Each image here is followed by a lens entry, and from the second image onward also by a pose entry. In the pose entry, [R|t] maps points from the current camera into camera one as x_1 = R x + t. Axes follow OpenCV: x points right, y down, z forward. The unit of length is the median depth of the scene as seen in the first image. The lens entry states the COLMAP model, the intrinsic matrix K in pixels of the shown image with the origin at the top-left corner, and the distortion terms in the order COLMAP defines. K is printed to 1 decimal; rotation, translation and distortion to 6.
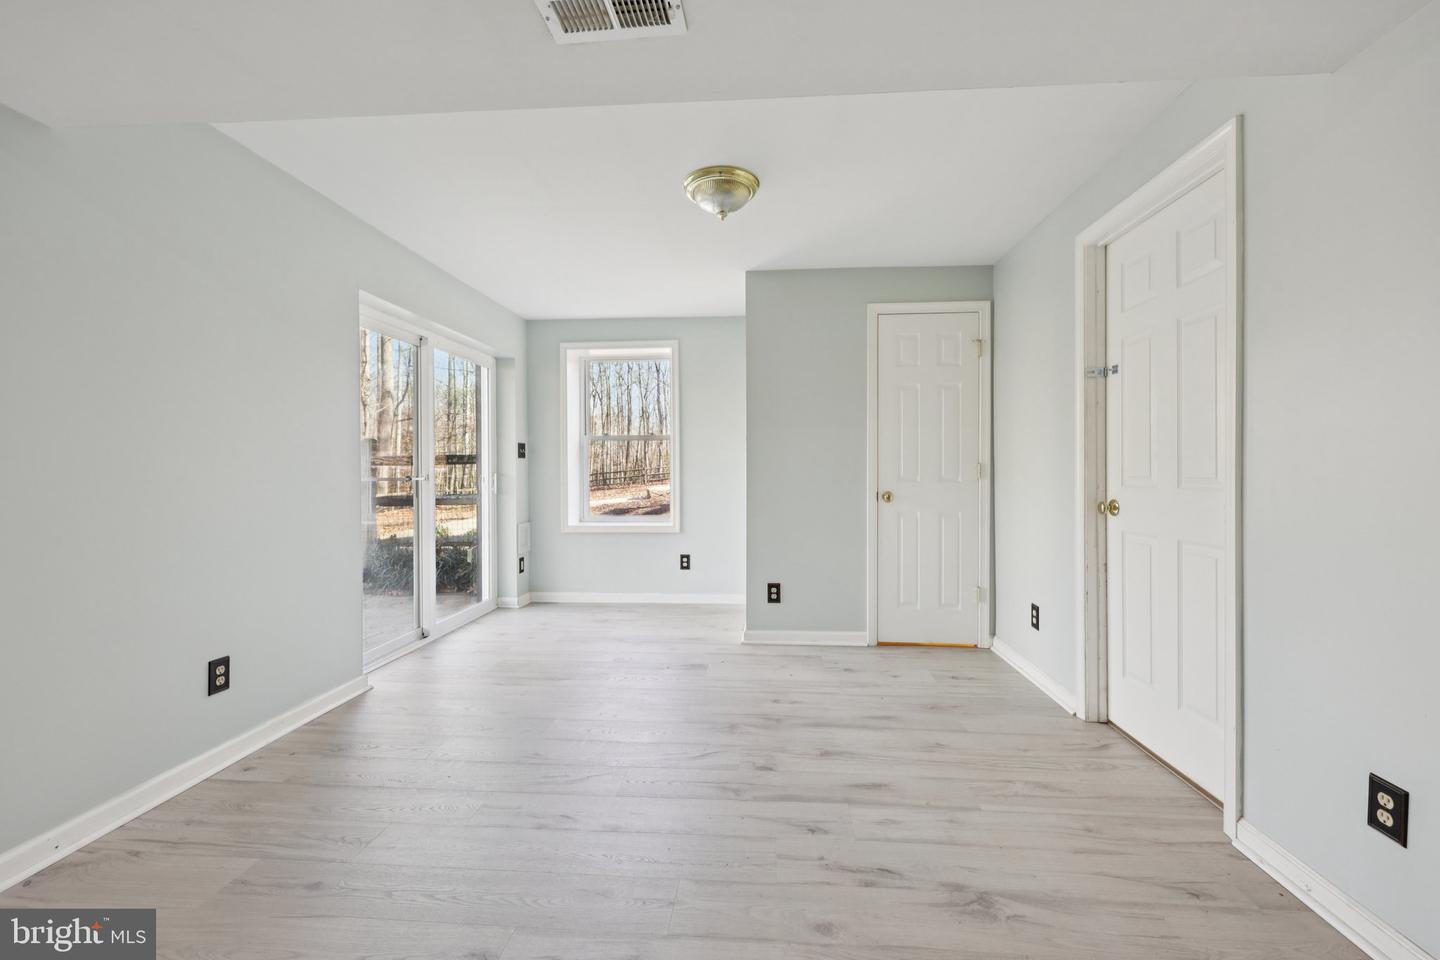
lens RADIAL K [[597.2, 0, 720.2], [0, 597.2, 473.7], [0, 0, 1]] dist [0.000219, 0.000170]
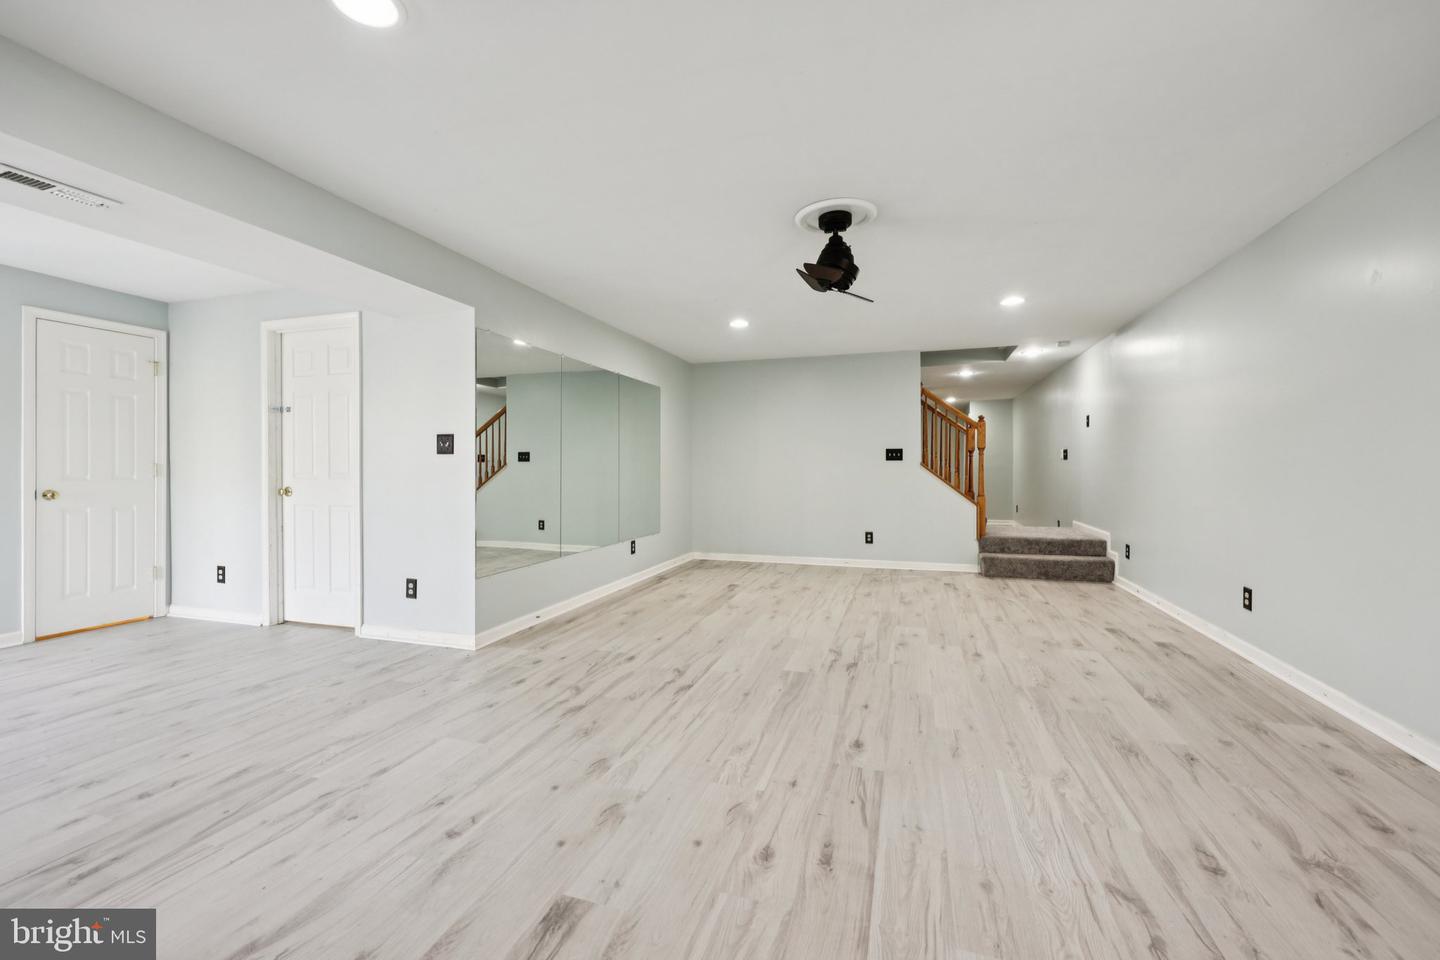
lens RADIAL K [[586.1, 0, 721.3], [0, 586.1, 469.0], [0, 0, 1]] dist [0.002079, 0.000401]
pose [[0.244219, -0.004952, 0.969707, -0.441559], [0.005818, 0.999976, 0.003641, -0.003865], [-0.969703, 0.004752, 0.244242, -0.400978]]
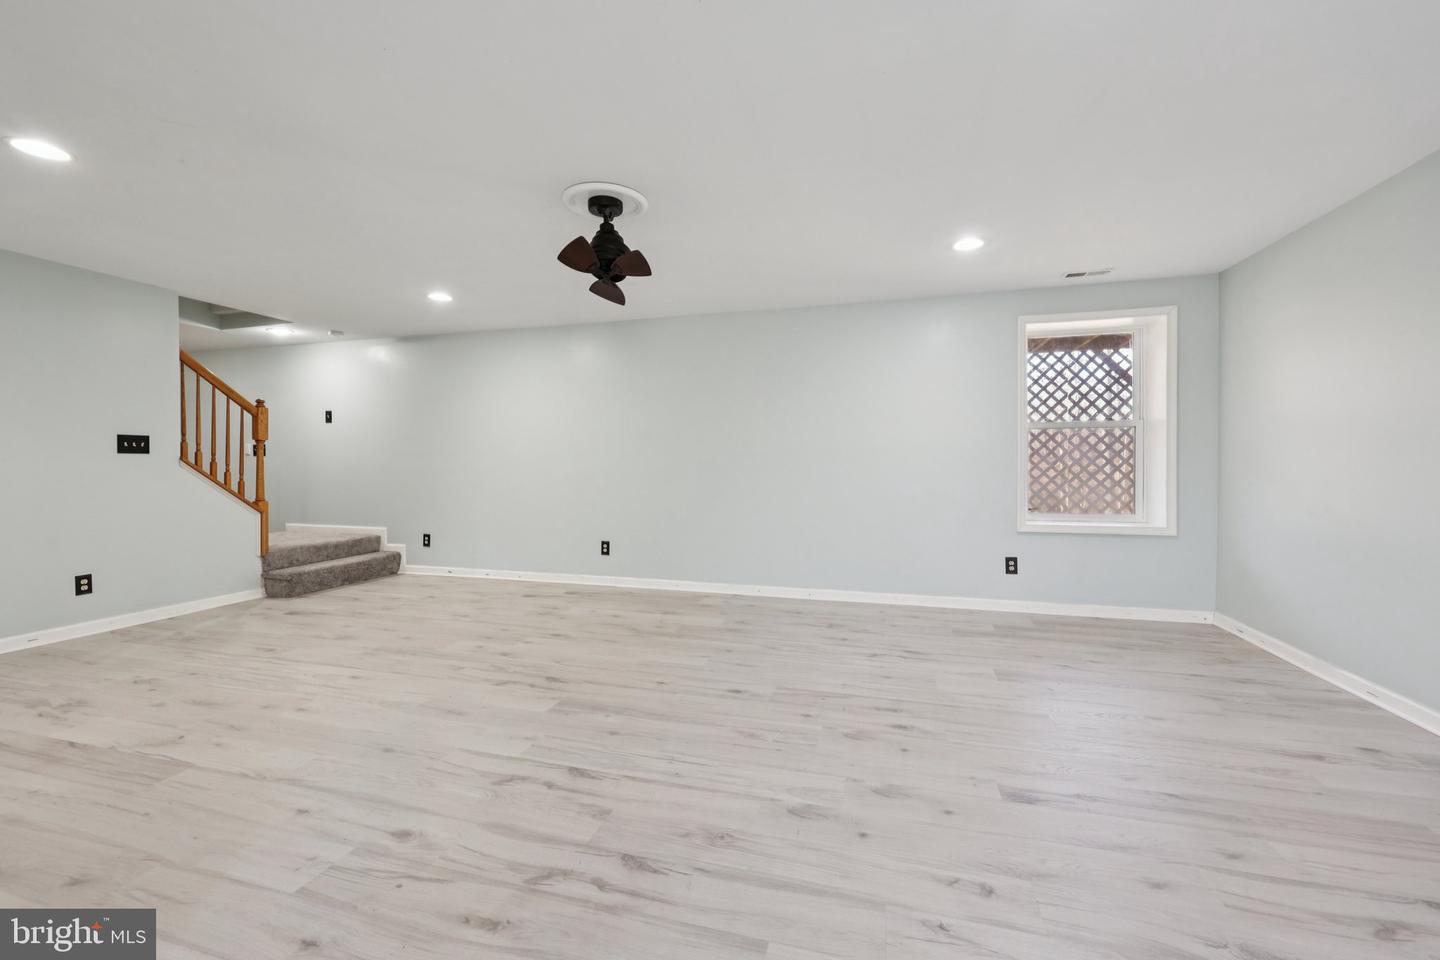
lens RADIAL K [[586.1, 0, 721.3], [0, 586.1, 469.0], [0, 0, 1]] dist [0.002079, 0.000401]
pose [[-0.977760, -0.003092, 0.209704, 0.043813], [-0.000470, 0.999921, 0.012554, -0.005370], [-0.209726, 0.012176, -0.977684, 0.336539]]
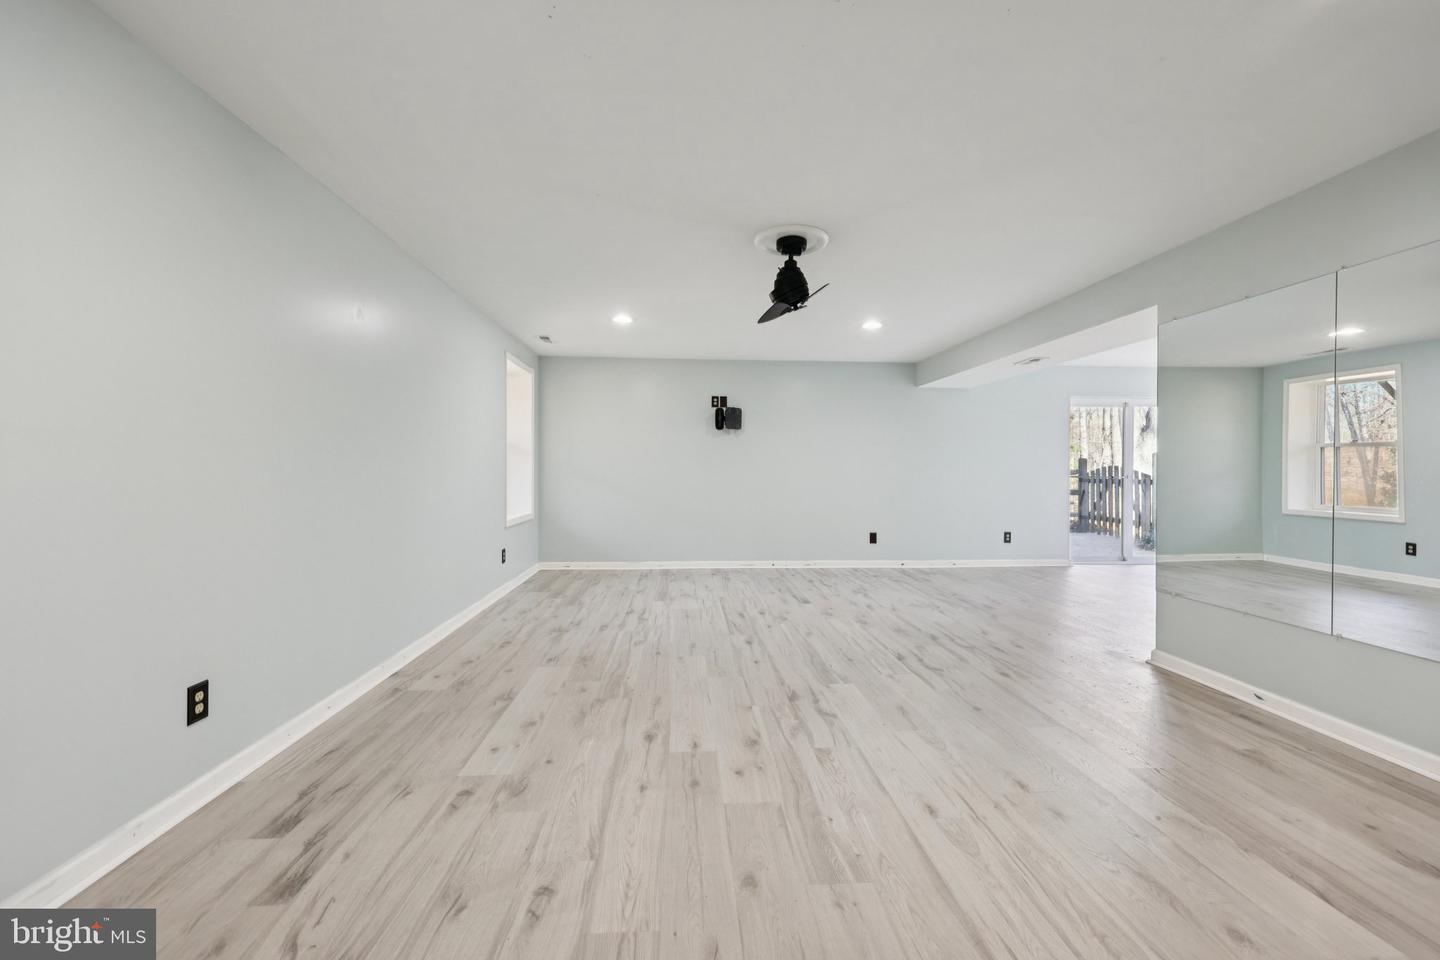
lens RADIAL K [[586.1, 0, 721.3], [0, 586.1, 469.0], [0, 0, 1]] dist [0.002079, 0.000401]
pose [[0.135851, -0.003263, -0.990724, 1.159881], [-0.007728, 0.999961, -0.004353, -0.004957], [0.990699, 0.008247, 0.135821, -0.572172]]
